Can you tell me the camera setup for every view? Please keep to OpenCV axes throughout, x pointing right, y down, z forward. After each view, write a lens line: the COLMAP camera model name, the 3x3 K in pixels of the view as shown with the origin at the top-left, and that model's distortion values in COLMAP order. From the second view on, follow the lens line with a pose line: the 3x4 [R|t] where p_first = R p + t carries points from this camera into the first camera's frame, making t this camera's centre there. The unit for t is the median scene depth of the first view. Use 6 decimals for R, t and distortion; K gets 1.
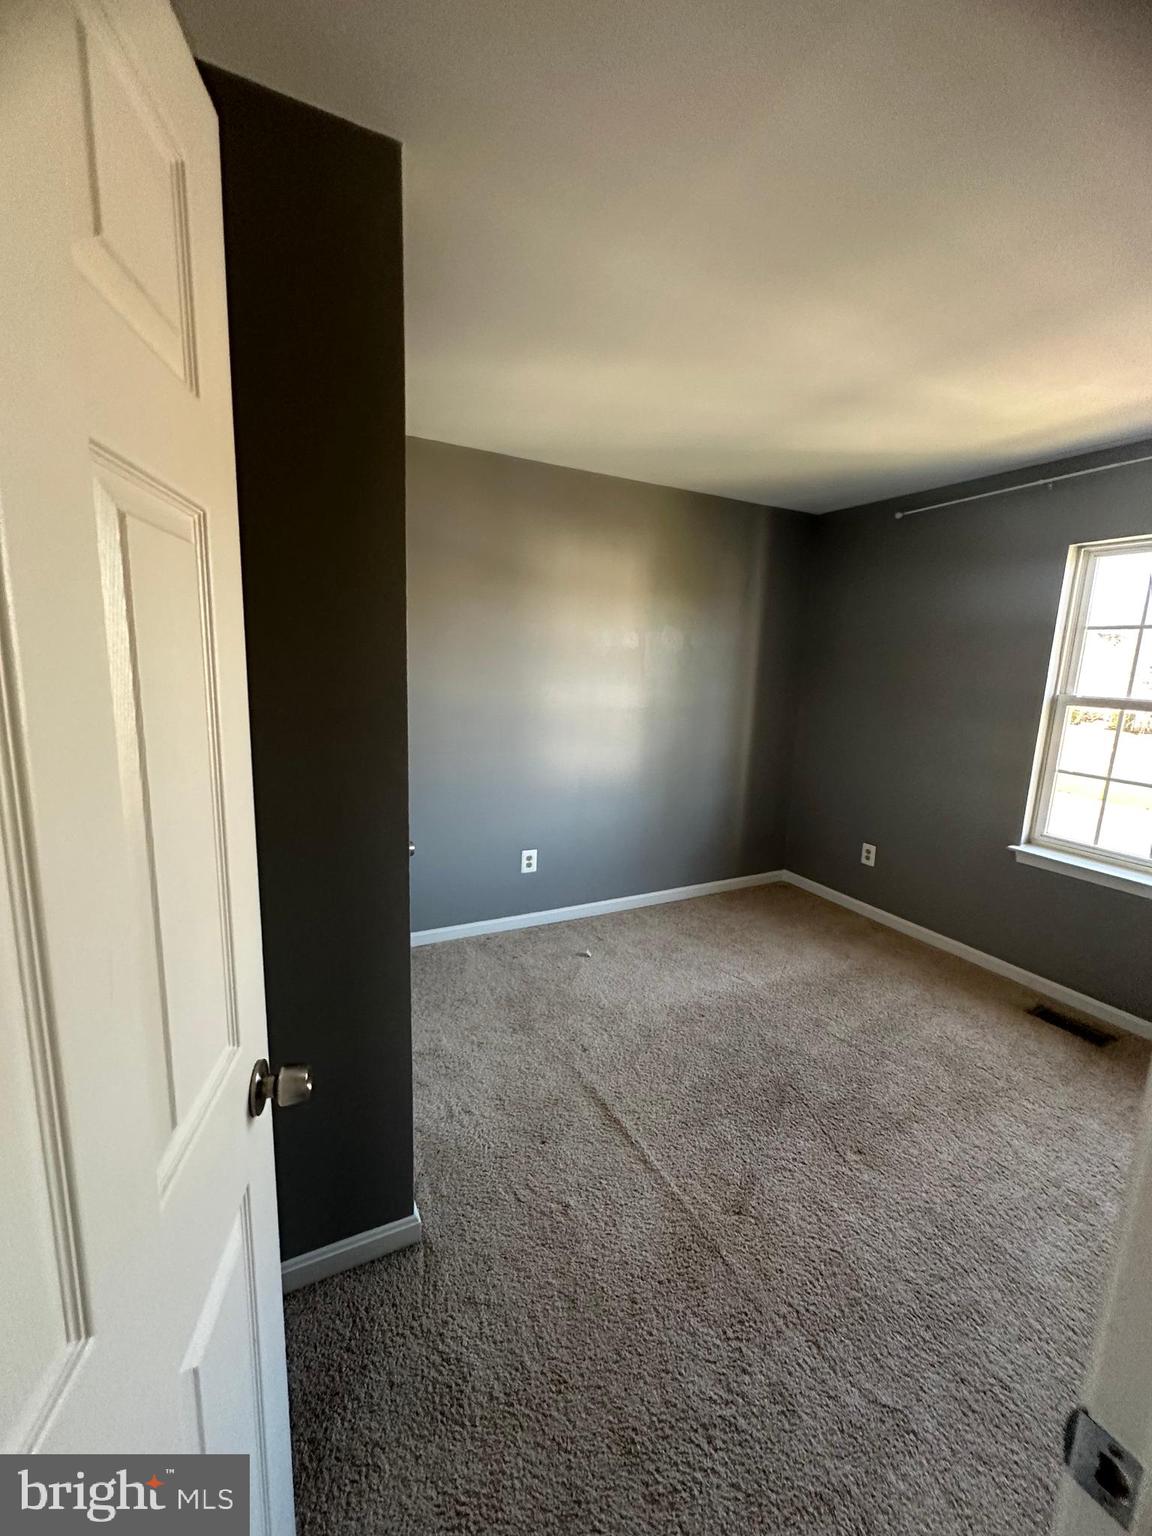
lens RADIAL K [[610.8, 0, 575.8], [0, 610.8, 767.6], [0, 0, 1]] dist [-0.002310, 0.001665]
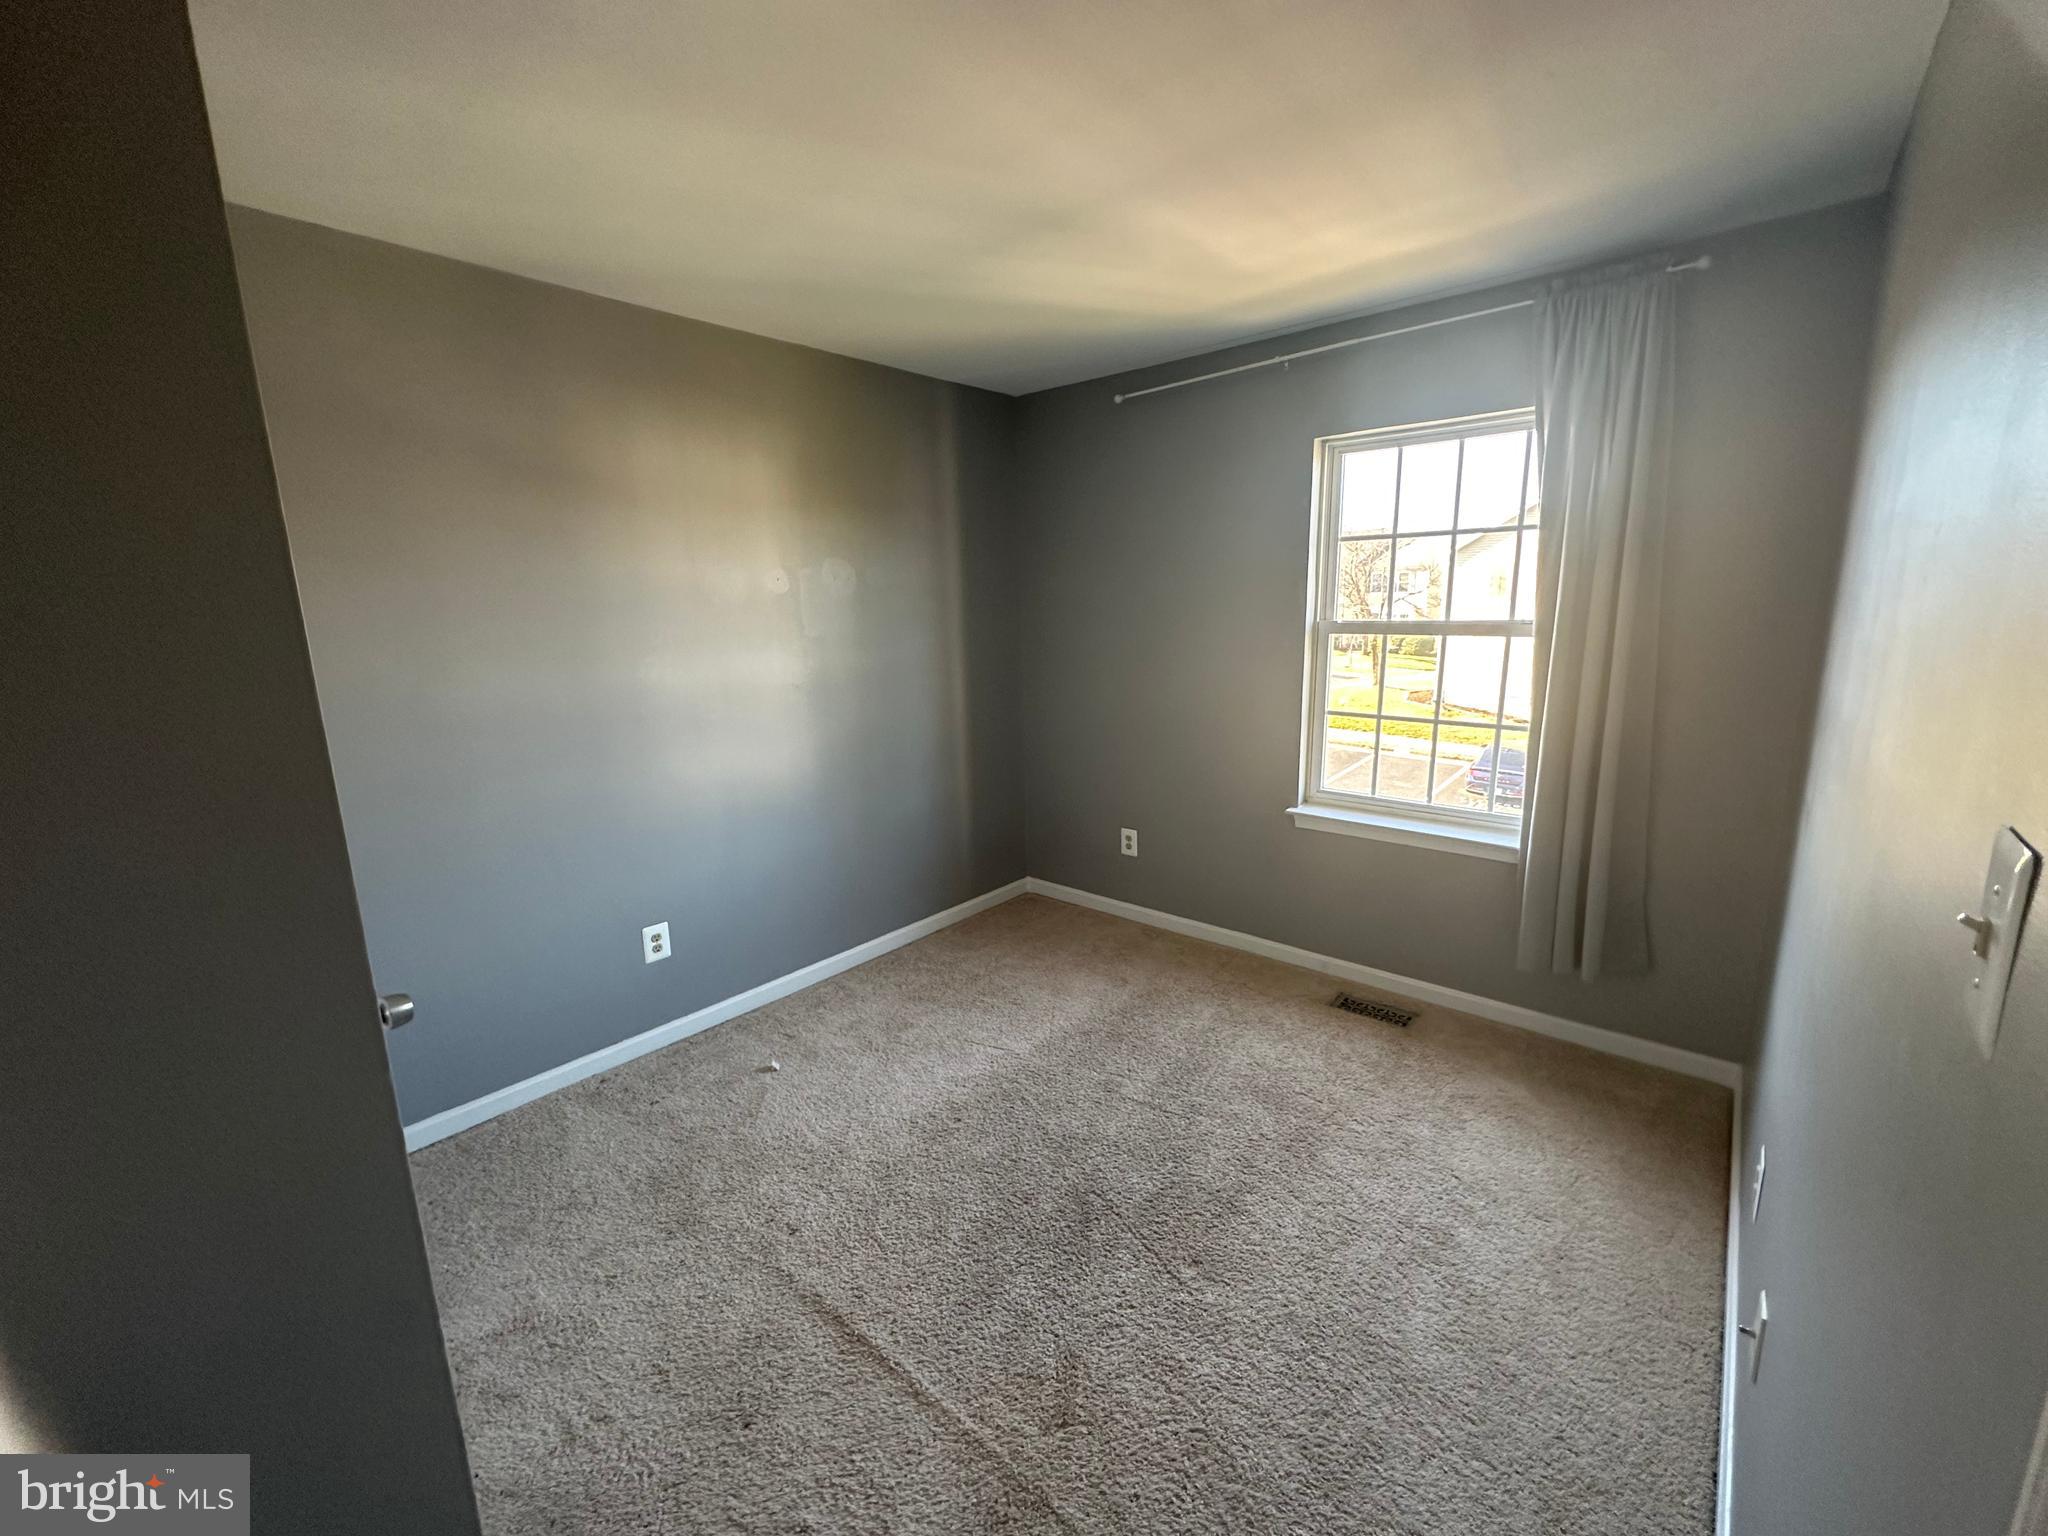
lens RADIAL K [[814.4, 0, 1018.4], [0, 814.4, 766.3], [0, 0, 1]] dist [-0.002310, 0.001665]
pose [[0.928201, -0.130701, 0.348369, 0.000743], [0.120878, 0.991413, 0.049890, -0.028852], [-0.351898, -0.004198, 0.936029, 0.107682]]
